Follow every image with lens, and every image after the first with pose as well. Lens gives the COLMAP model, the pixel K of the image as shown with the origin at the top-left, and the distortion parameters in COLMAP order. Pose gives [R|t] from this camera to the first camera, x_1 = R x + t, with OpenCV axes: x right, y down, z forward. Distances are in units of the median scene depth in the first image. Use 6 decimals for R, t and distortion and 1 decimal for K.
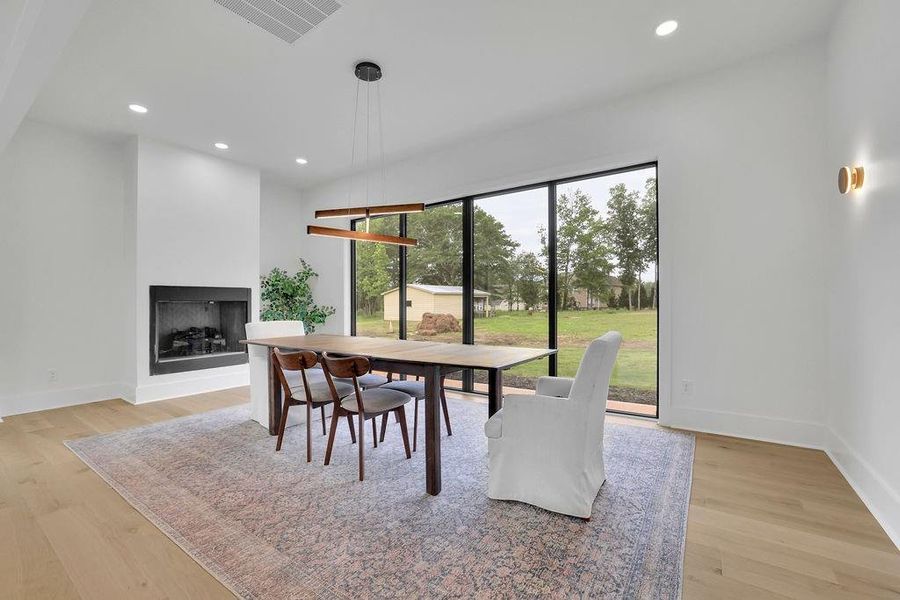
lens RADIAL K [[384.5, 0, 450.0], [0, 384.5, 300.0], [0, 0, 1]] dist [-0.000847, 0.000294]
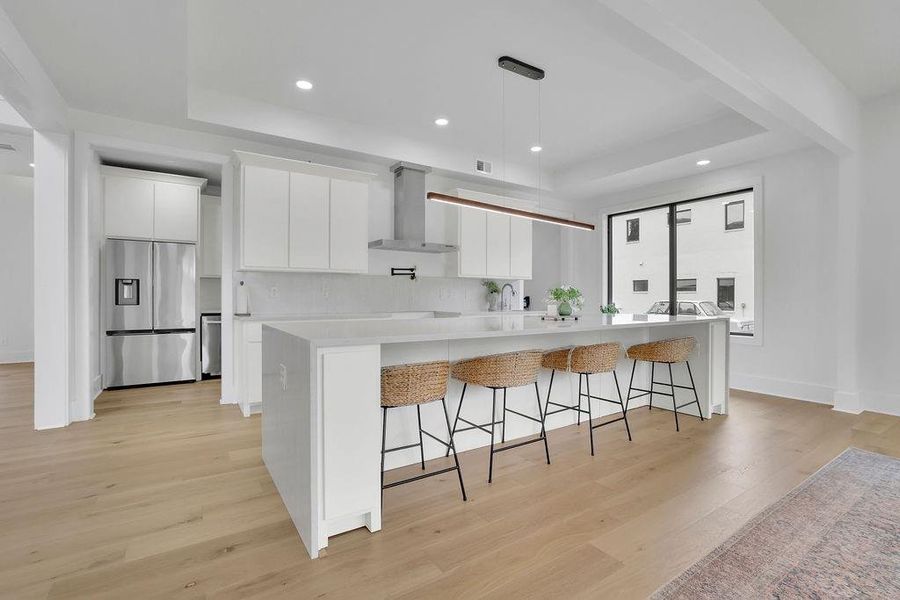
lens RADIAL K [[384.5, 0, 450.0], [0, 384.5, 300.0], [0, 0, 1]] dist [-0.000847, 0.000294]
pose [[-0.373716, 0.004398, -0.927533, 0.258310], [0.004204, 0.999987, 0.003048, 0.003356], [0.927534, -0.002760, -0.373730, 0.508868]]
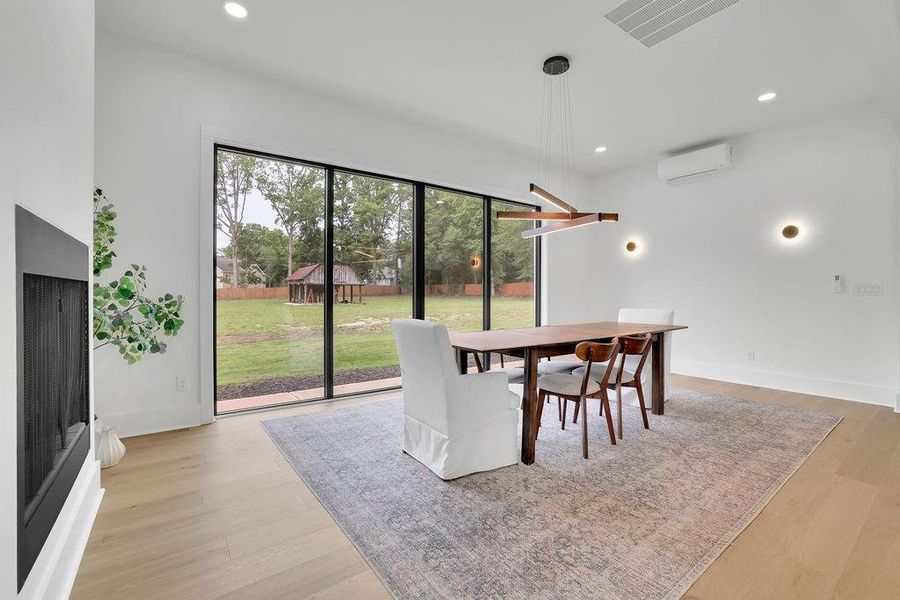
lens RADIAL K [[384.5, 0, 450.0], [0, 384.5, 300.0], [0, 0, 1]] dist [-0.000847, 0.000294]
pose [[0.299438, -0.009296, 0.954070, -1.483529], [-0.013177, 0.999817, 0.013877, 0.021456], [-0.954025, -0.016727, 0.299261, 1.115287]]
